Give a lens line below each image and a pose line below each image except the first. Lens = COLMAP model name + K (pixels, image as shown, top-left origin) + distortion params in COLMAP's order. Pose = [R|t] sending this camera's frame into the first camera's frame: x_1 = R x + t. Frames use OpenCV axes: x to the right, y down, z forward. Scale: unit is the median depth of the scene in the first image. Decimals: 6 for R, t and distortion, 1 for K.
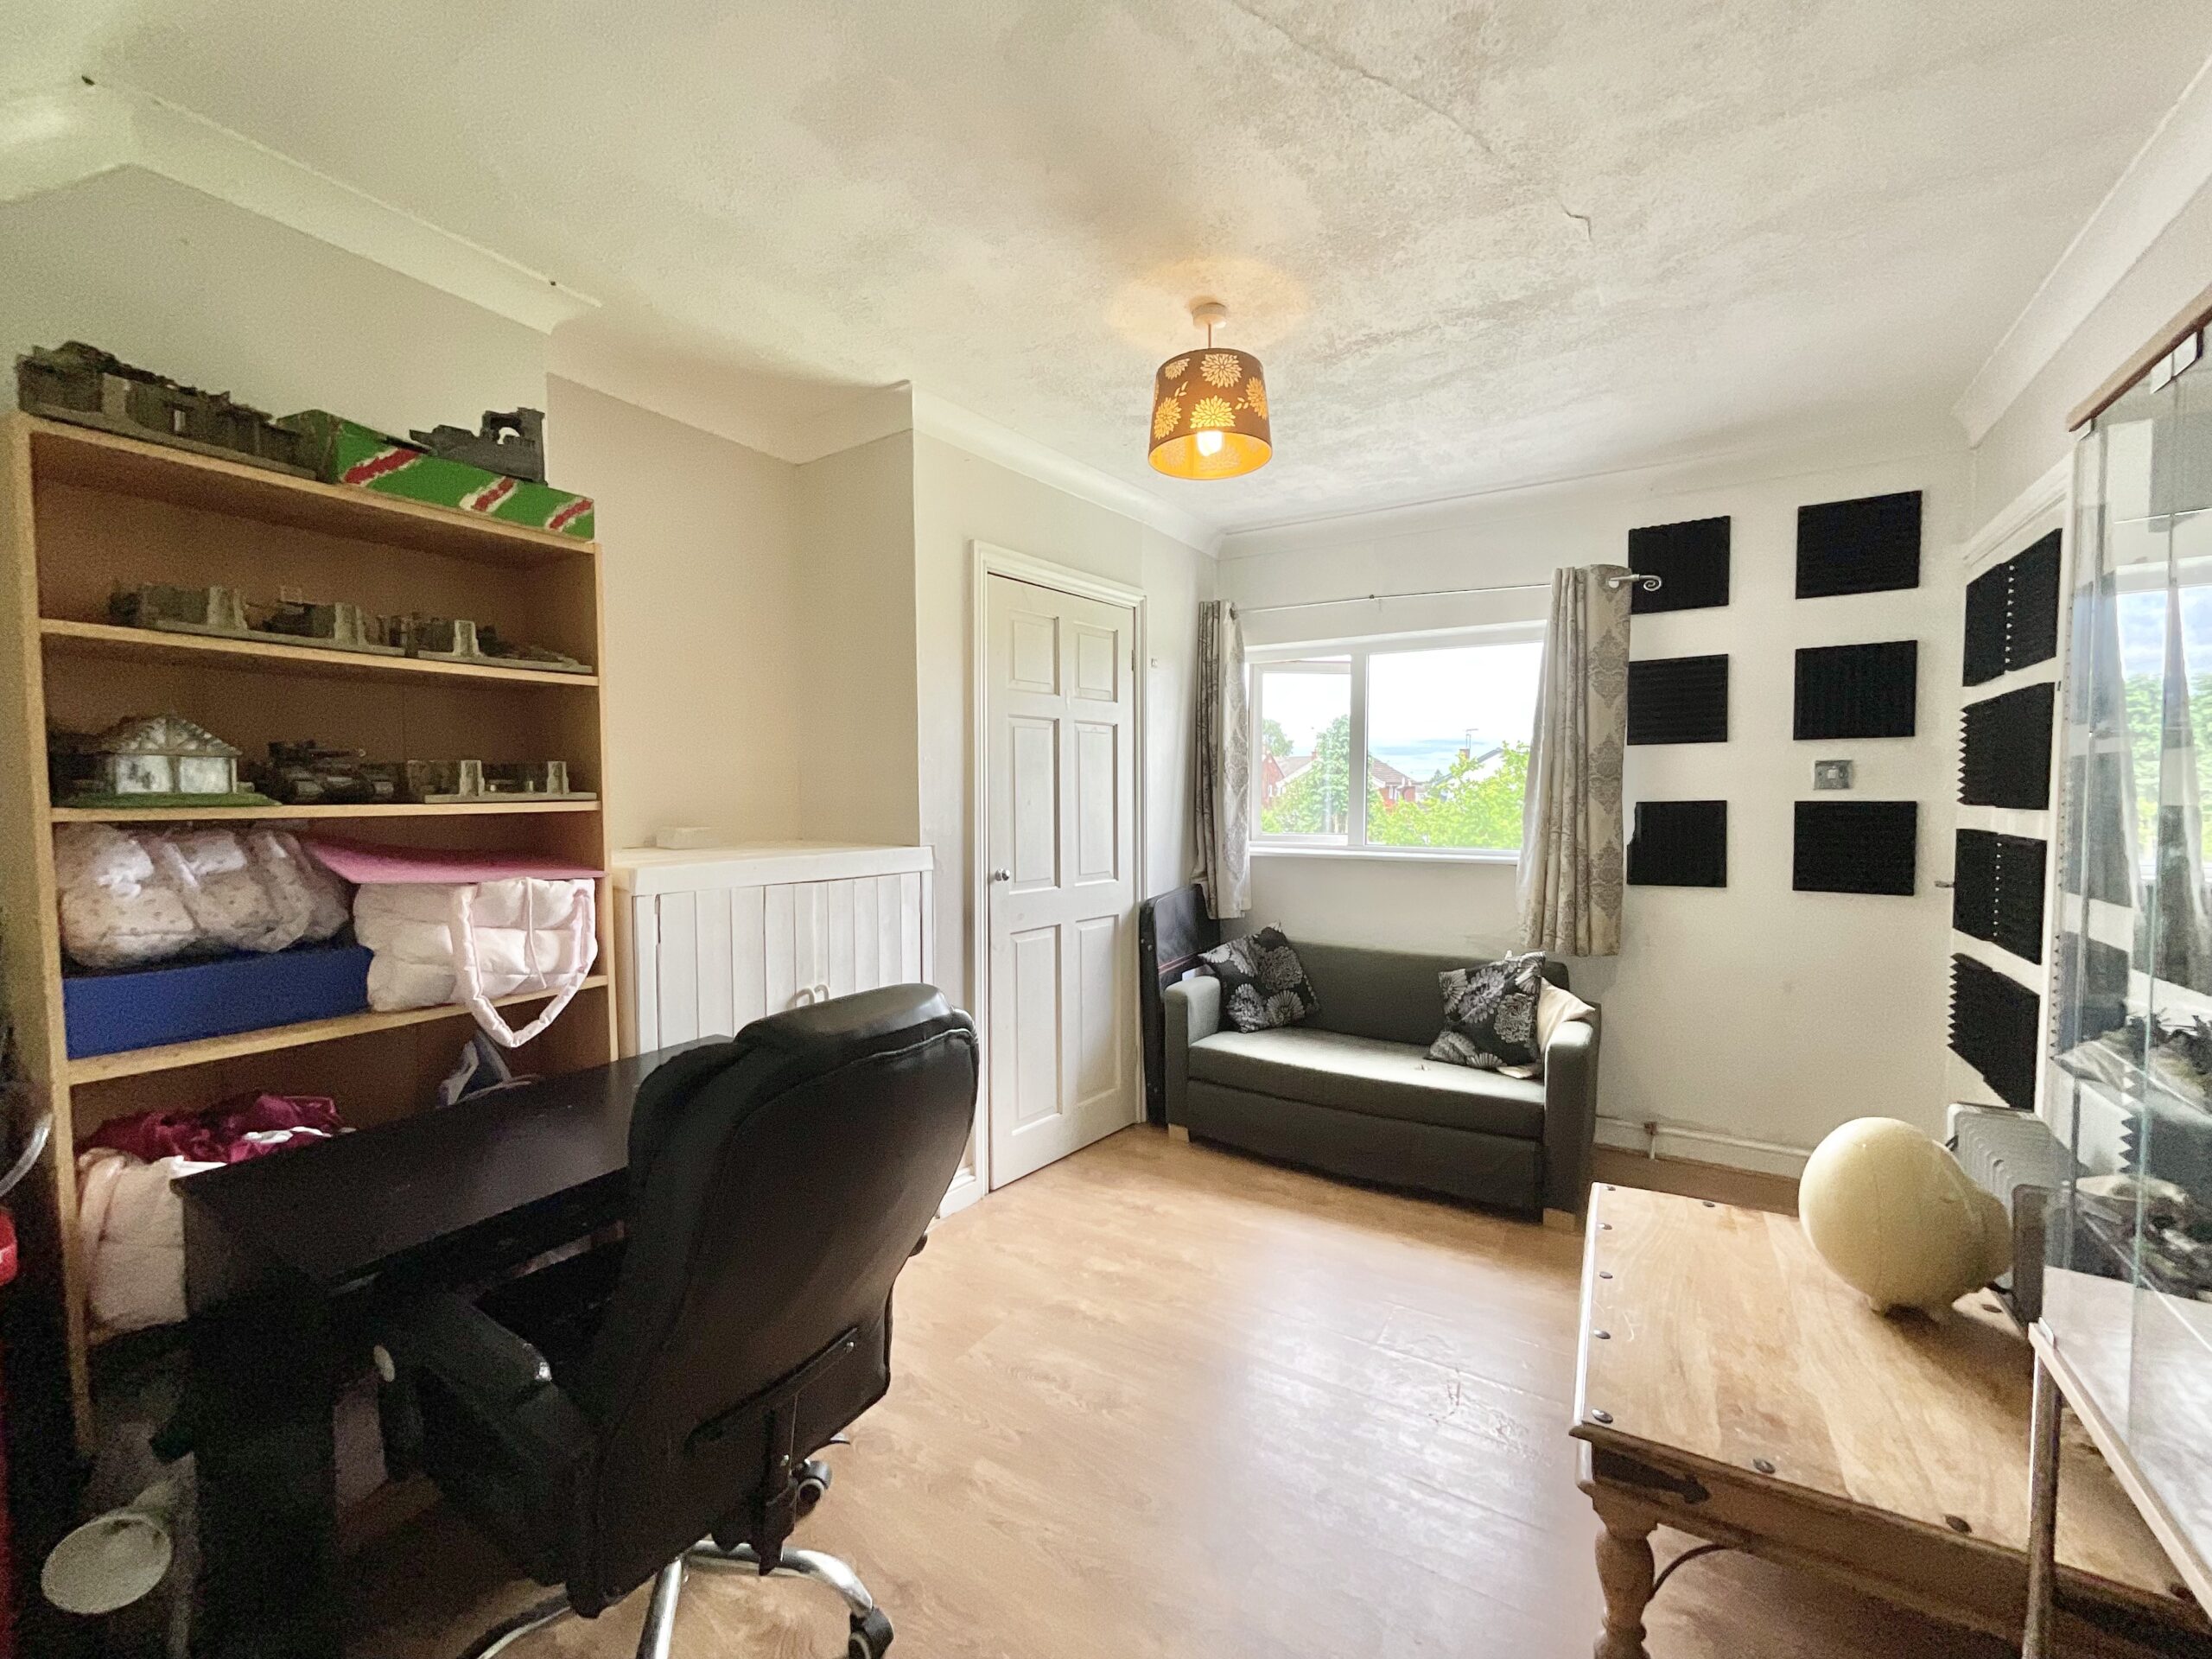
lens RADIAL K [[902.6, 0, 1099.3], [0, 902.6, 829.3], [0, 0, 1]] dist [0.021726, -0.010233]
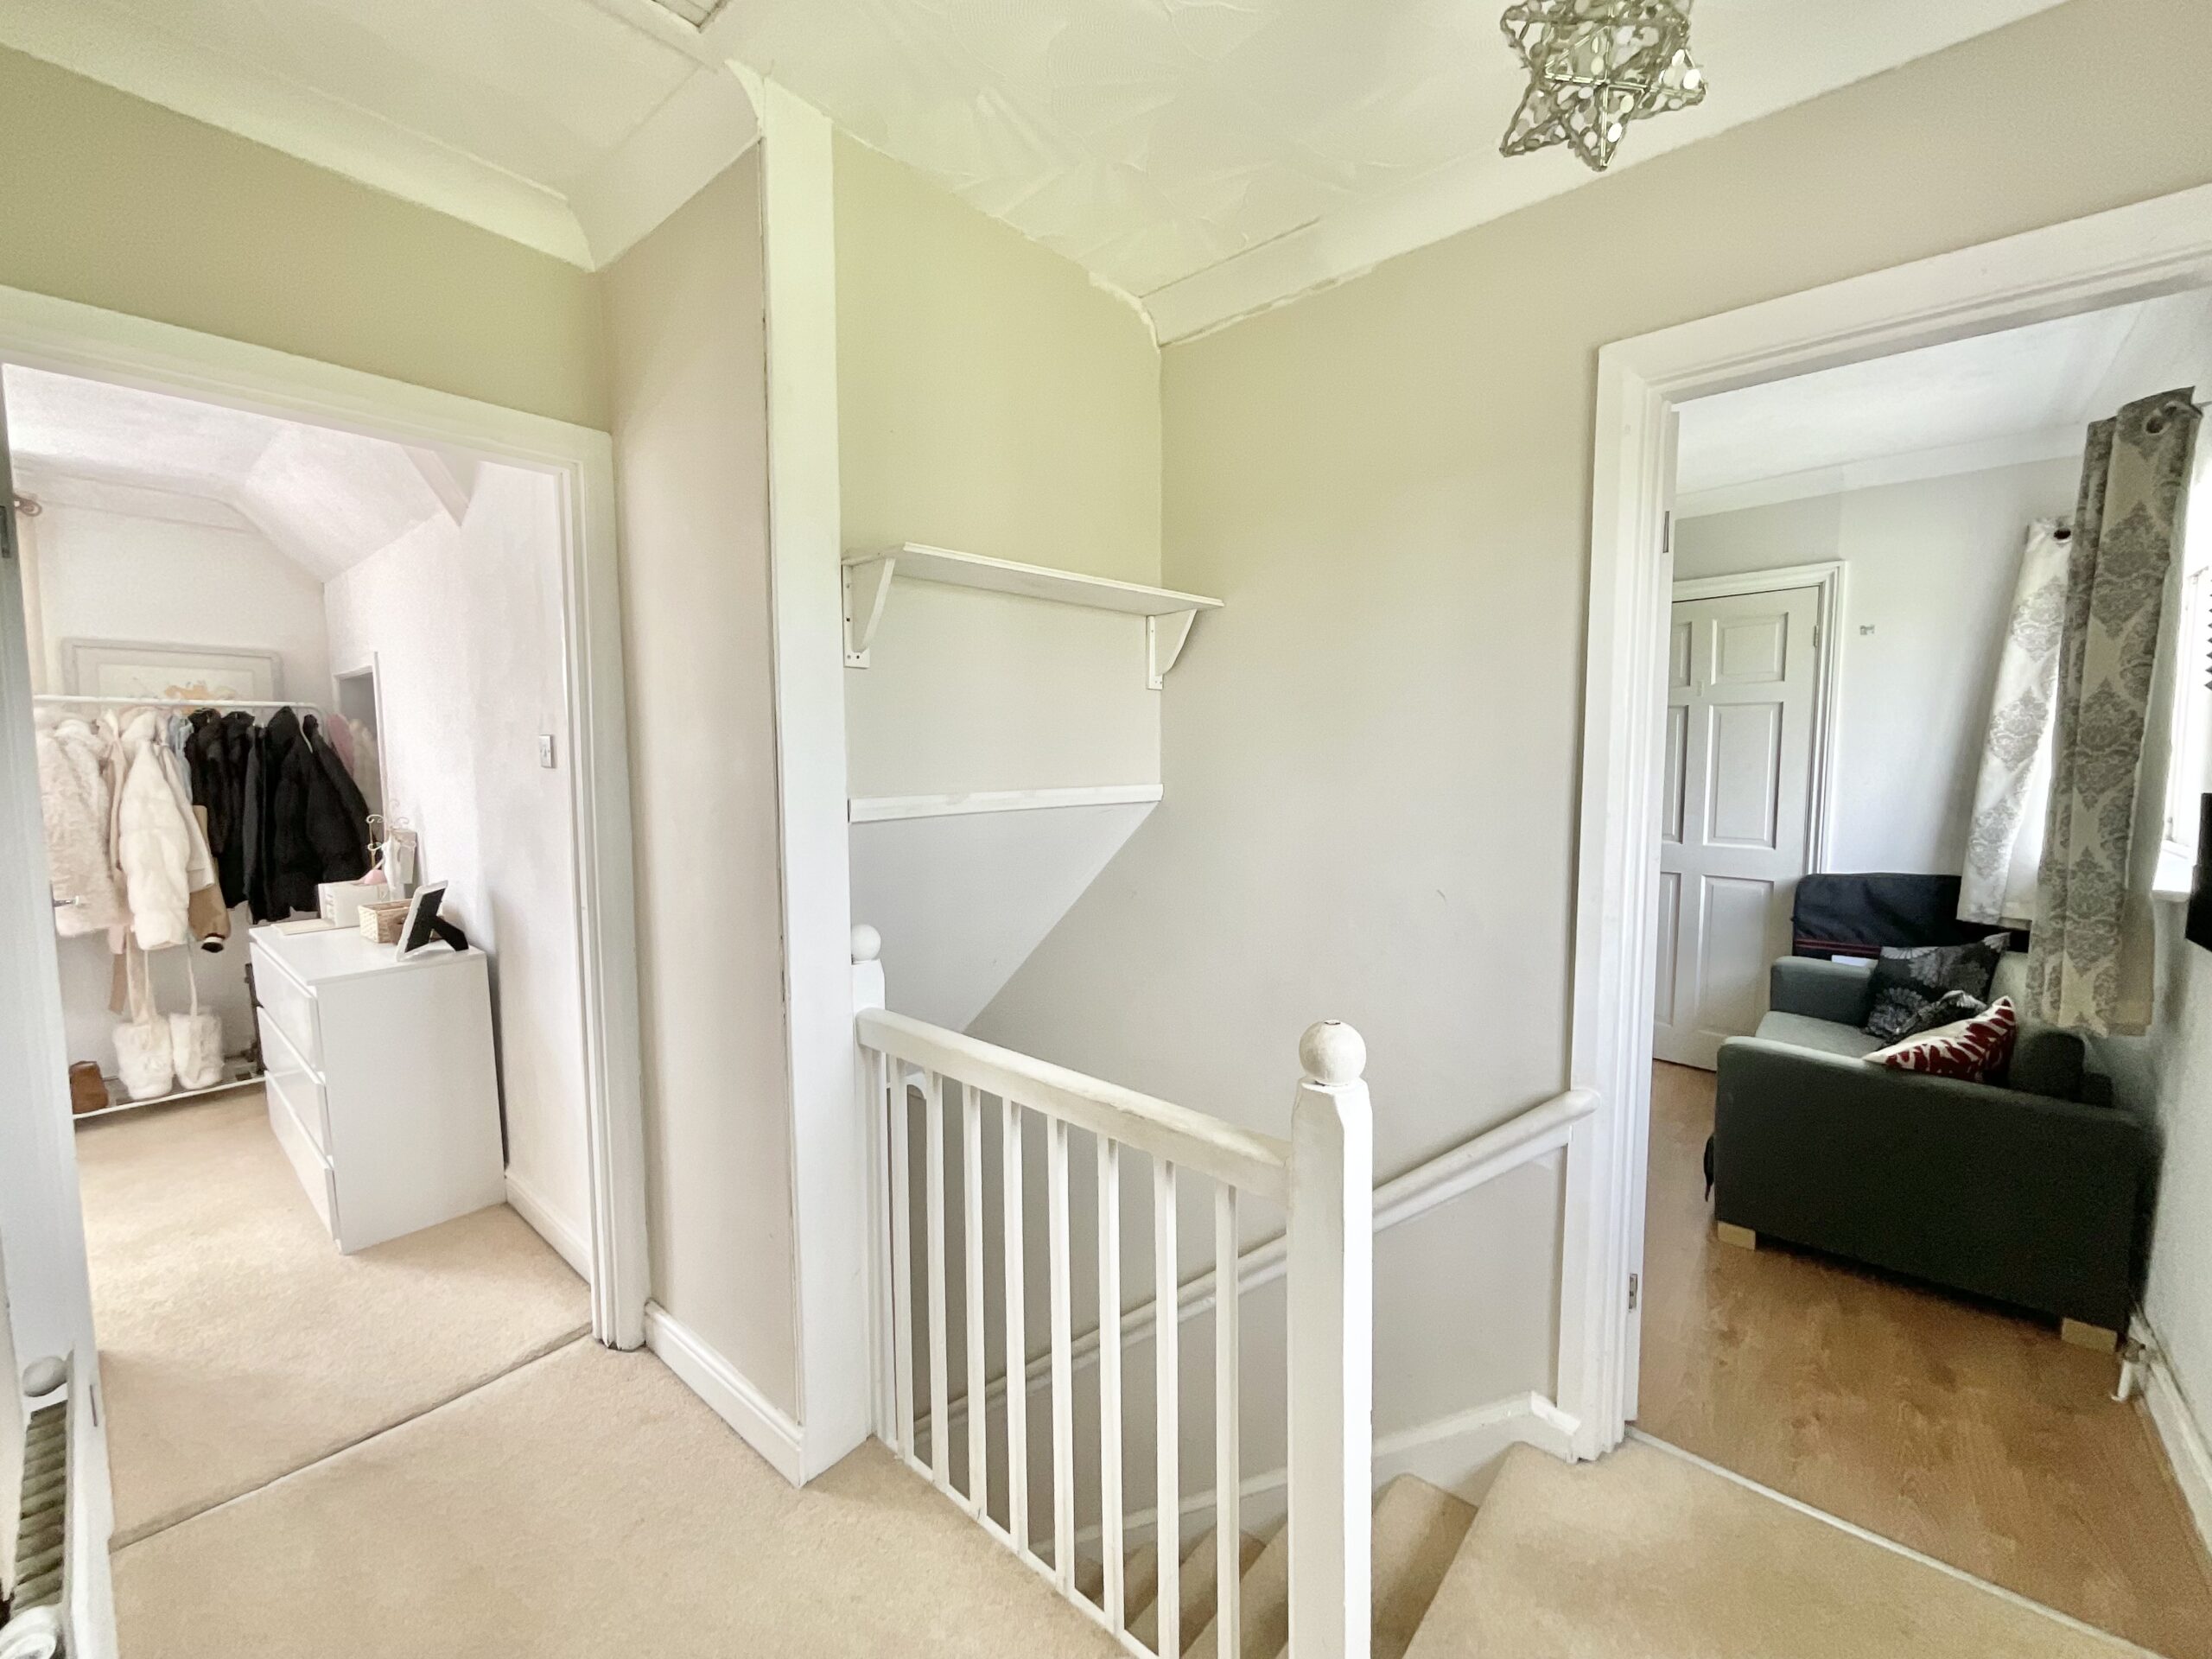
lens RADIAL K [[902.6, 0, 1099.3], [0, 902.6, 829.3], [0, 0, 1]] dist [0.021726, -0.010233]
pose [[-0.158871, 0.076871, -0.984302, 1.468392], [-0.040490, 0.995618, 0.084290, -0.030468], [0.986469, 0.053246, -0.155062, 0.465318]]
